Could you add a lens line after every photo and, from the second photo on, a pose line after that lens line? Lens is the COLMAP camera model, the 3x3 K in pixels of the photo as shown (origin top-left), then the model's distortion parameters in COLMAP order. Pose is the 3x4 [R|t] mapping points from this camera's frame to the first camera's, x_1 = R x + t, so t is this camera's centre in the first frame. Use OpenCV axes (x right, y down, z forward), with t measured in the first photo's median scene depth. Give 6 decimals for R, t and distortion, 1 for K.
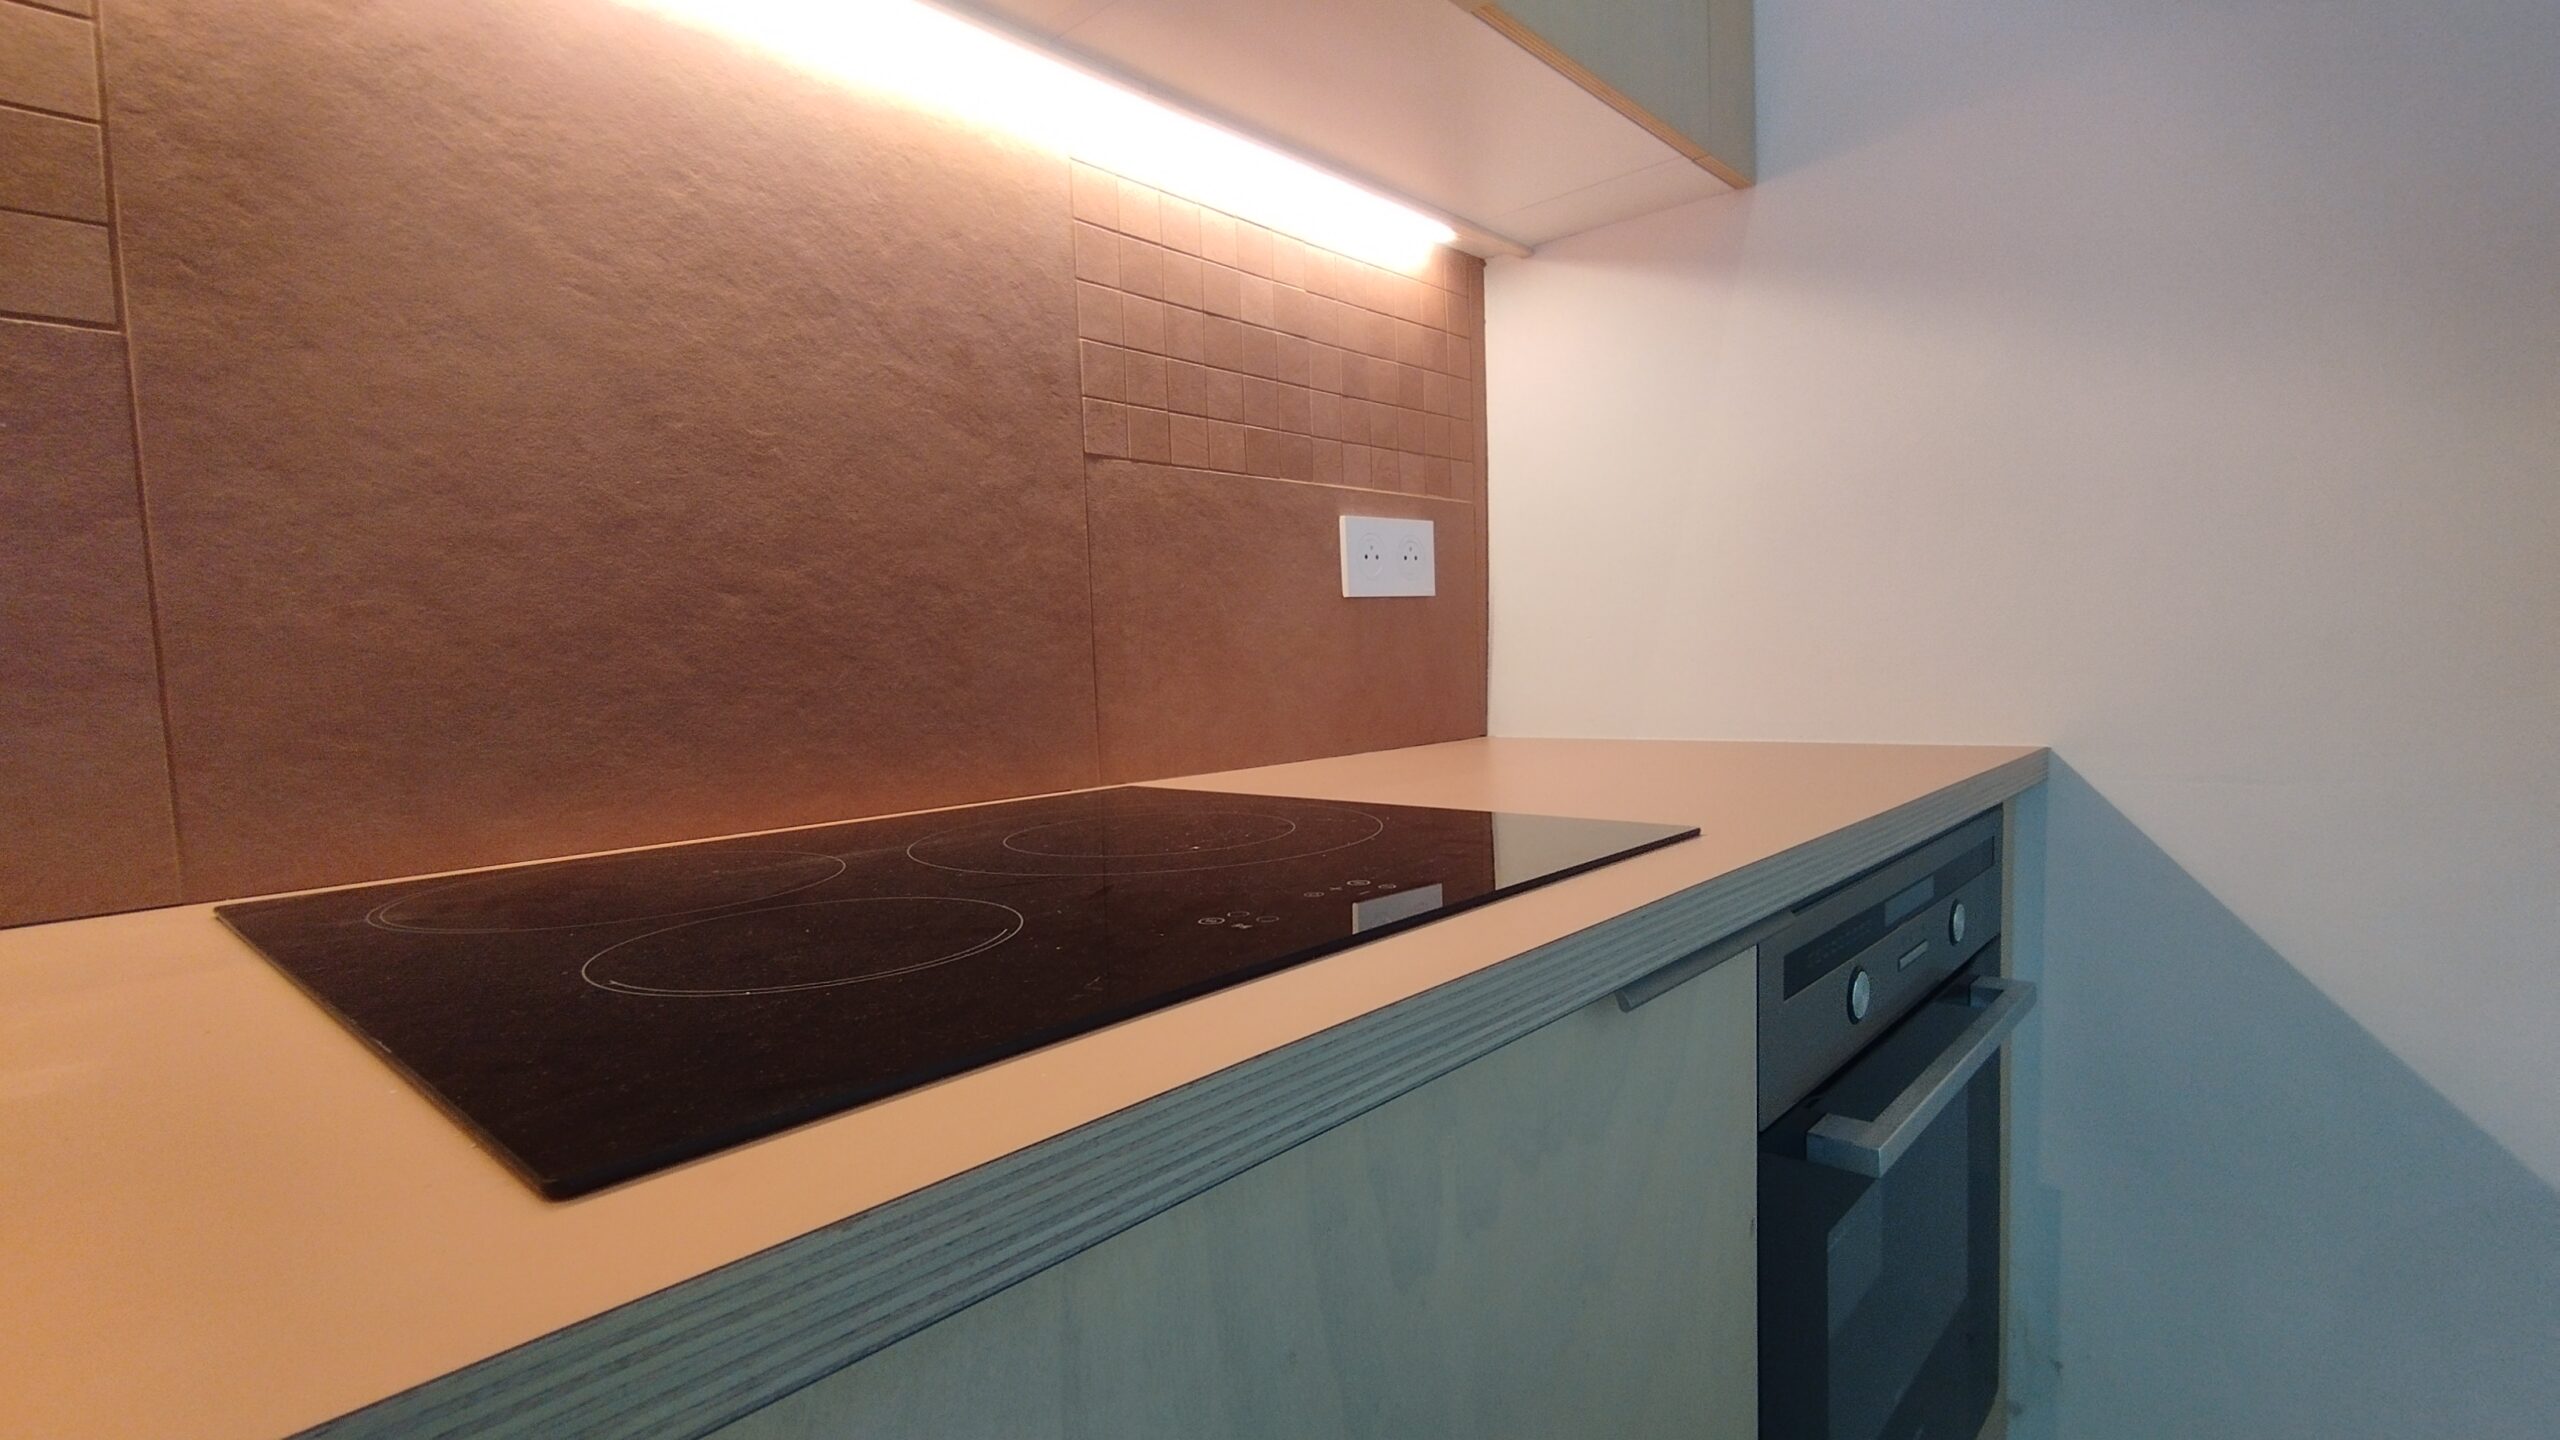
lens RADIAL K [[1171.9, 0, 1296.8], [0, 1171.9, 743.8], [0, 0, 1]] dist [0.020250, -0.000049]
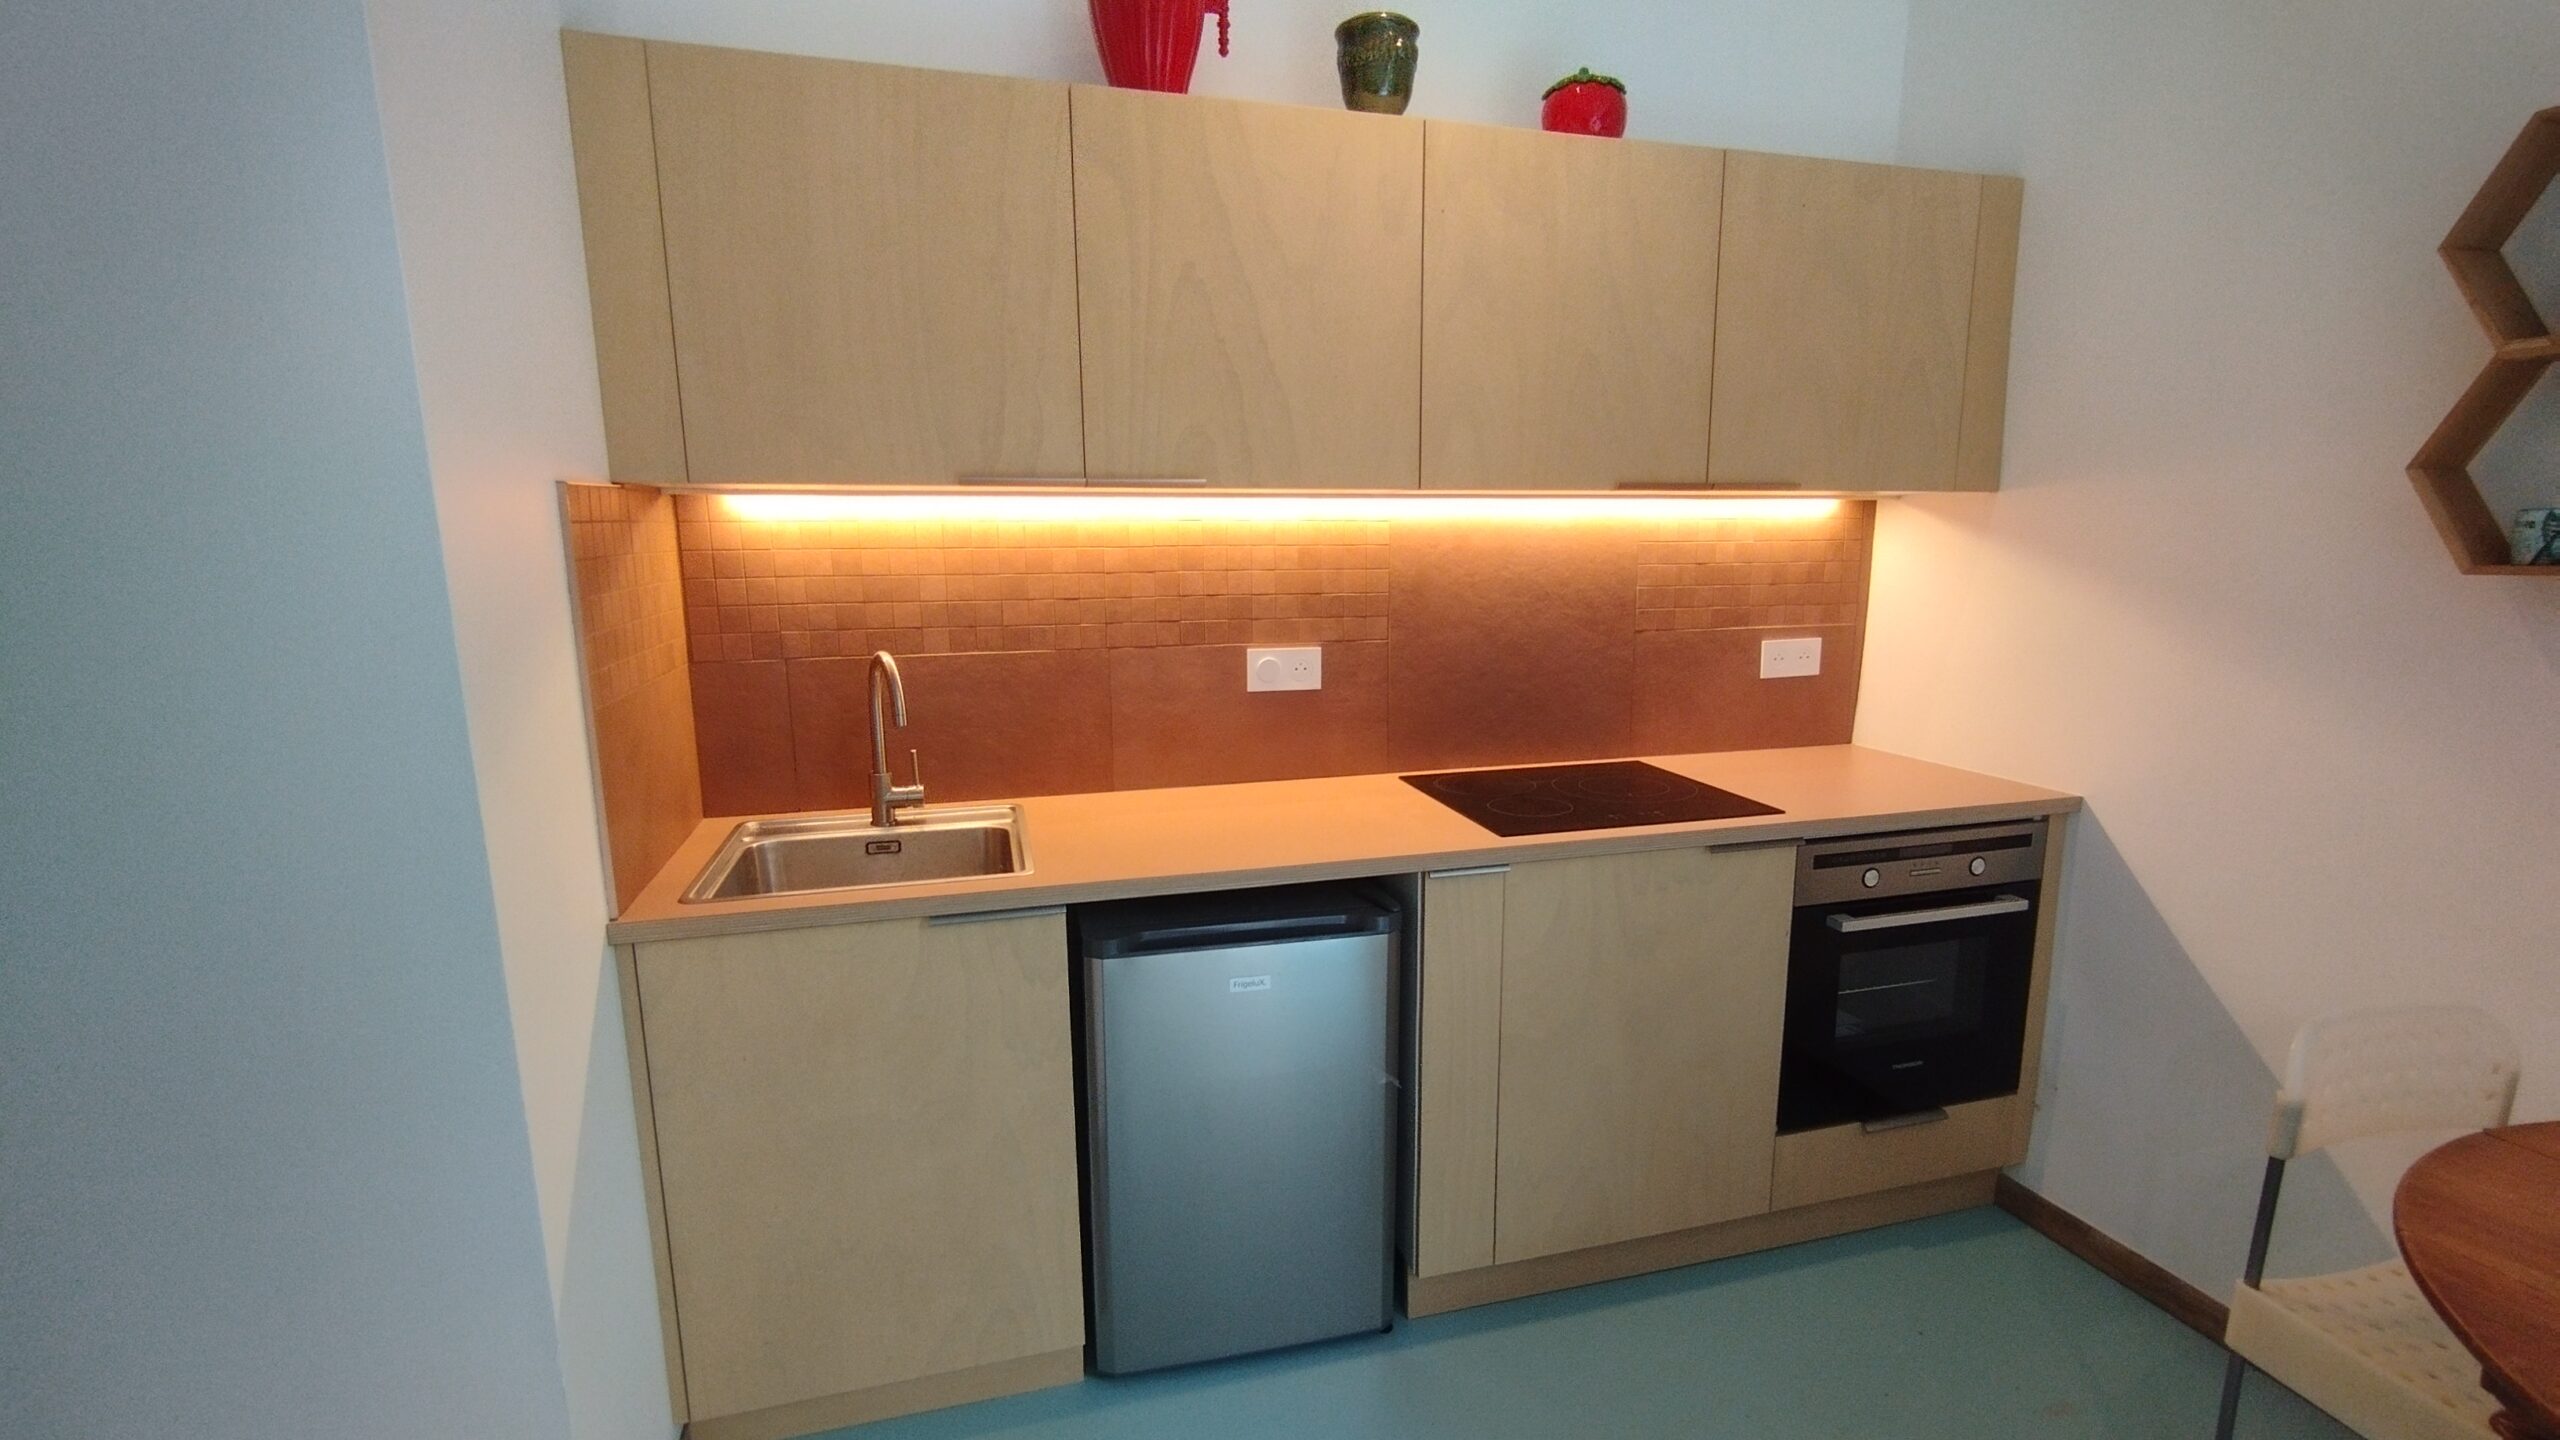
lens RADIAL K [[1171.9, 0, 1298.6], [0, 1171.9, 737.4], [0, 0, 1]] dist [0.020250, -0.000049]
pose [[0.853729, 0.121462, -0.506353, 0.475473], [-0.060061, 0.988894, 0.135947, -0.291527], [0.517242, -0.085650, 0.851543, -1.455068]]
